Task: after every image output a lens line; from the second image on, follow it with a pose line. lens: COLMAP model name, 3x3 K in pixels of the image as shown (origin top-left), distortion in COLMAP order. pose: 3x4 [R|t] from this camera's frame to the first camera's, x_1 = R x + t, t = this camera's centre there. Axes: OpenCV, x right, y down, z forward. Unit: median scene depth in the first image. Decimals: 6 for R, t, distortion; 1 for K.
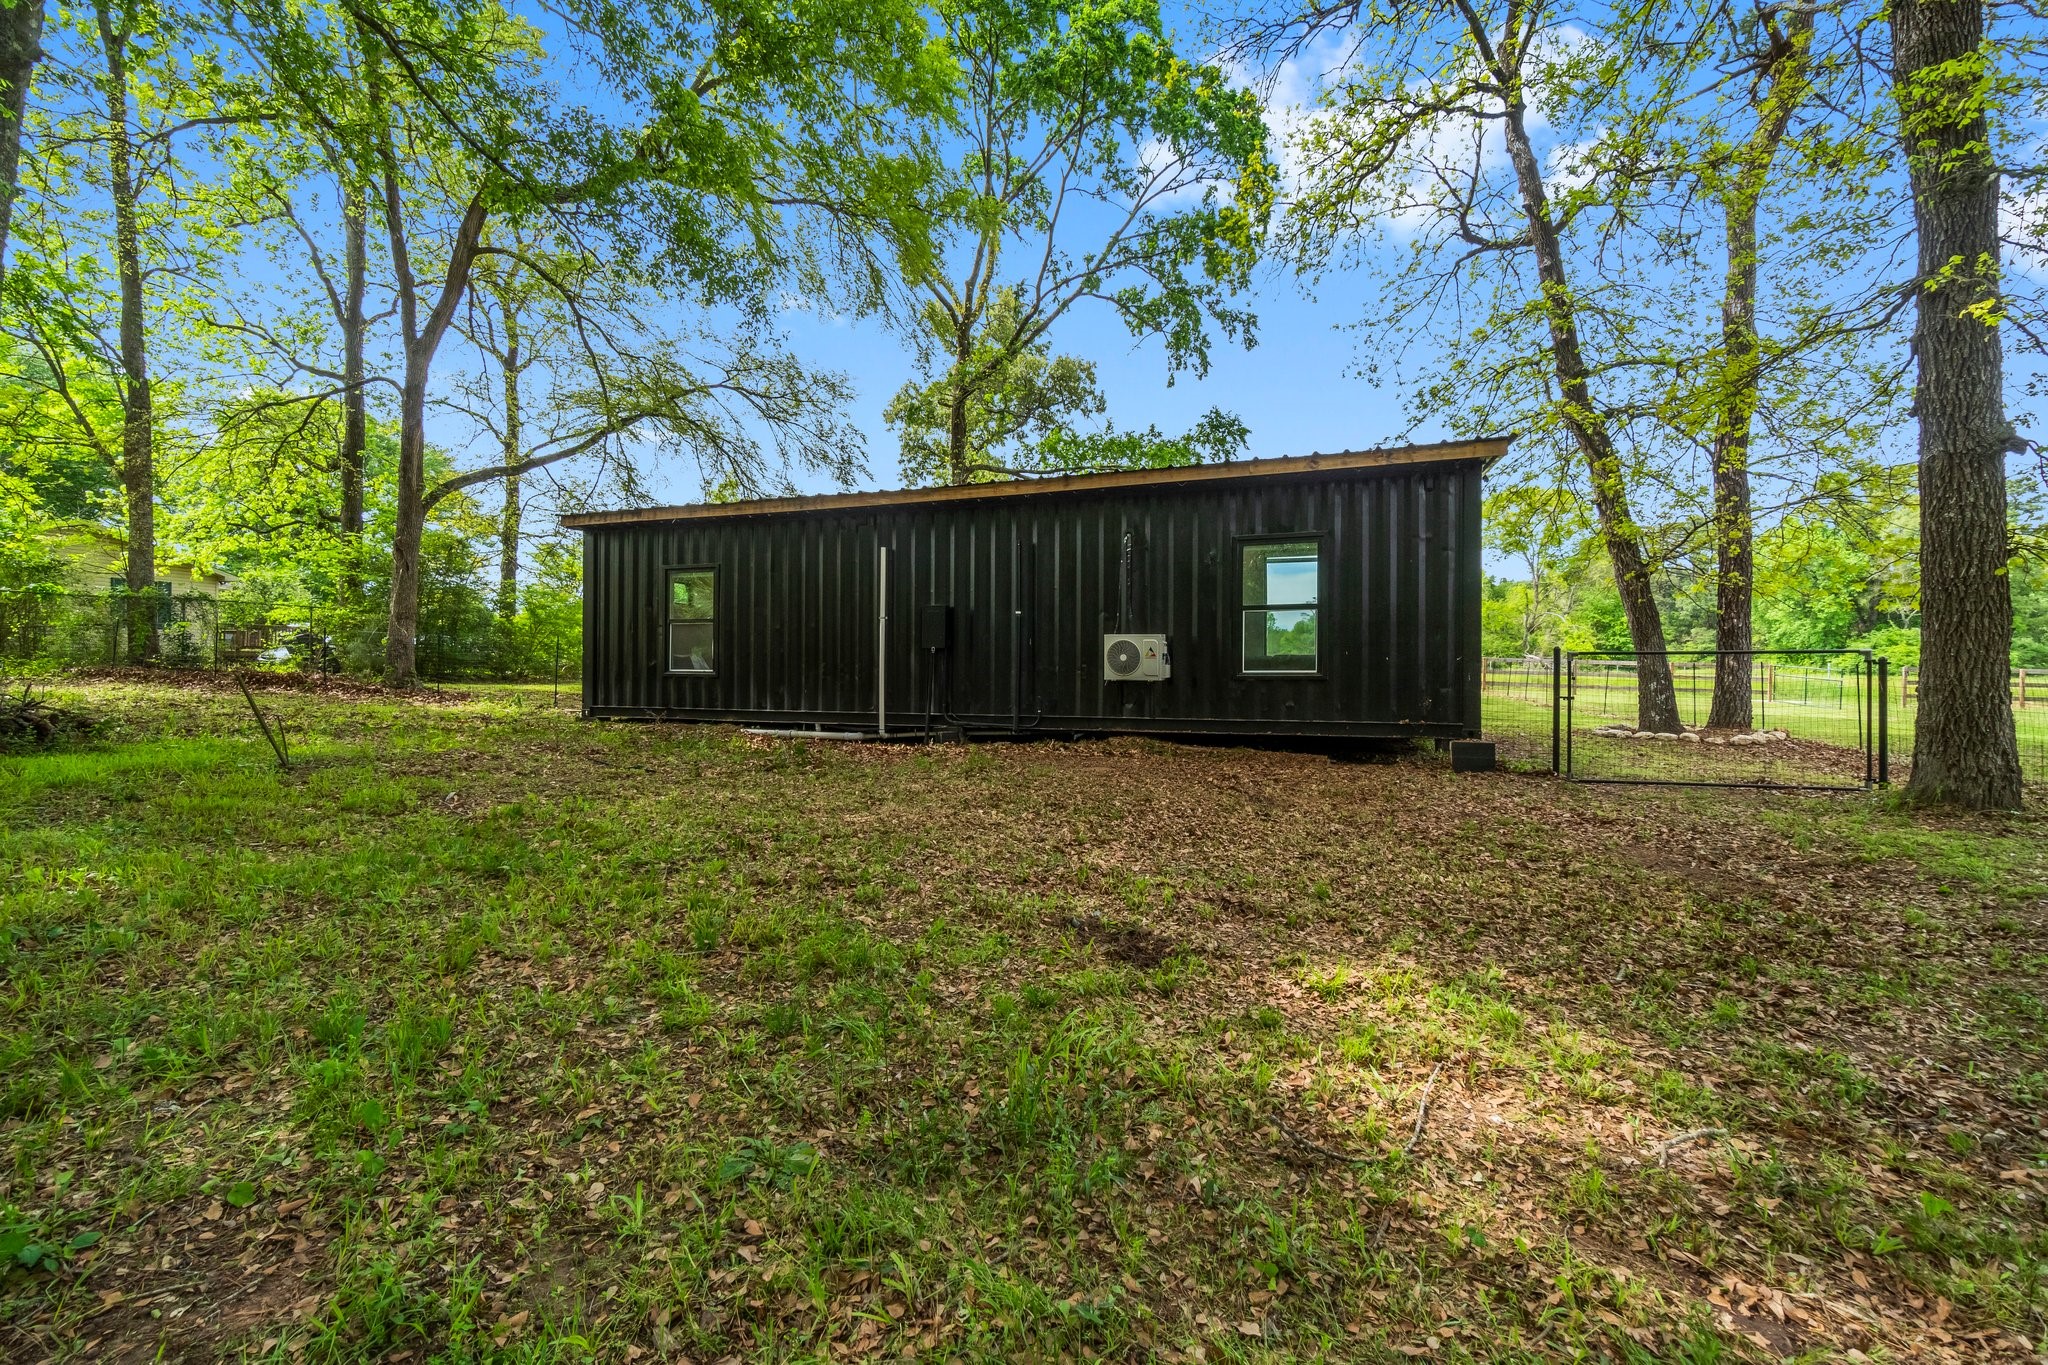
lens RADIAL K [[921.6, 0, 1024.0], [0, 921.6, 682.5], [0, 0, 1]] dist [0.002335, -0.000054]
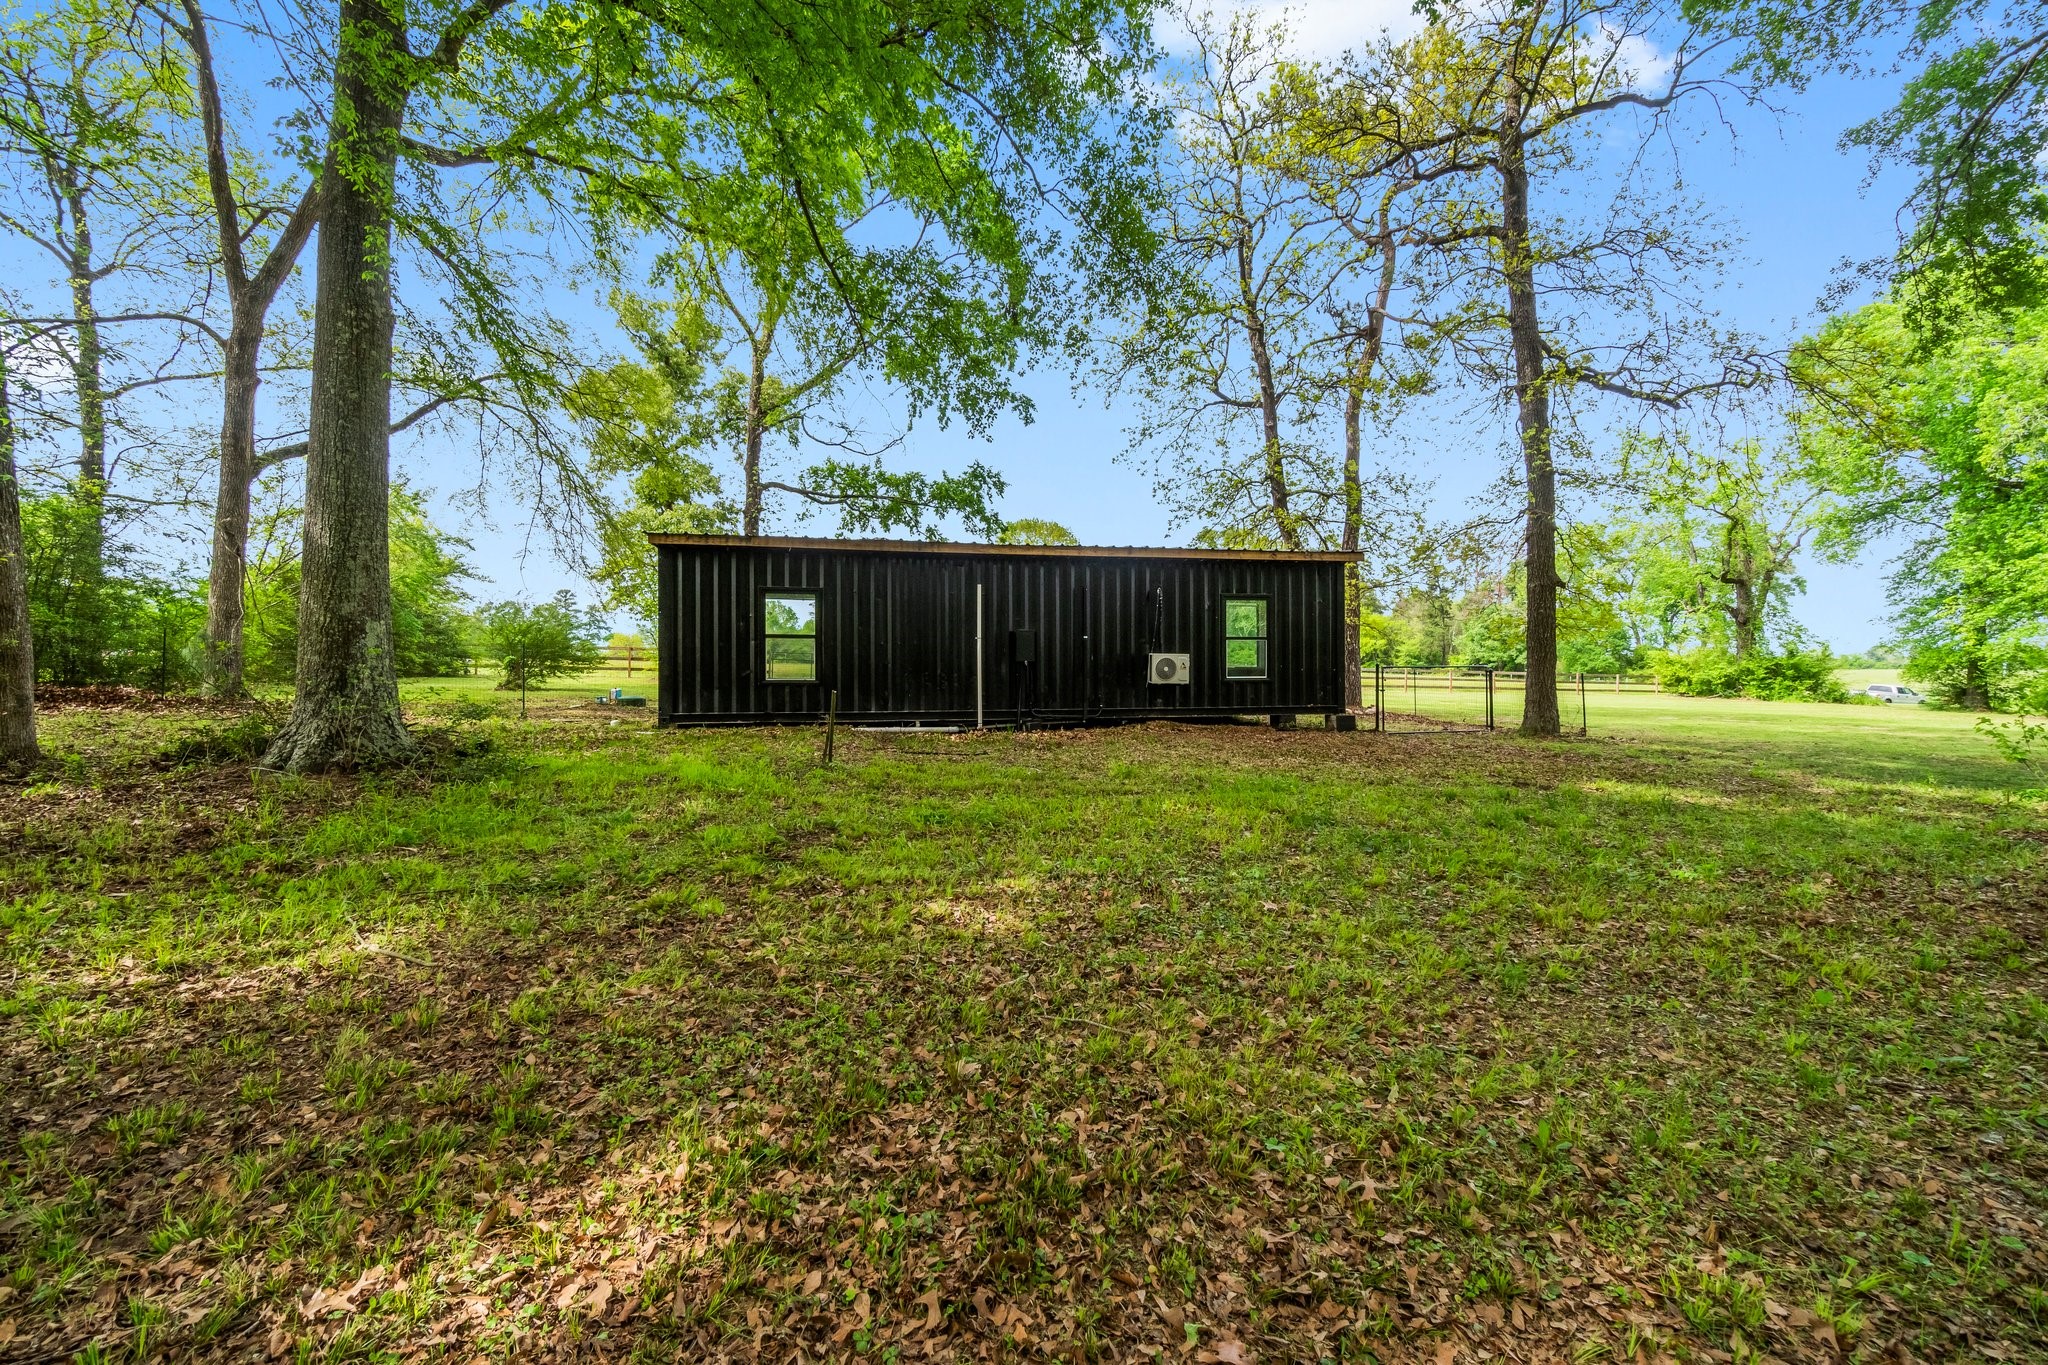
lens RADIAL K [[921.6, 0, 1024.0], [0, 921.6, 682.5], [0, 0, 1]] dist [0.002335, -0.000054]
pose [[0.827724, -0.013622, 0.560970, -0.935774], [0.009068, 0.999899, 0.010900, -0.023283], [-0.561062, -0.003936, 0.827764, -0.141582]]
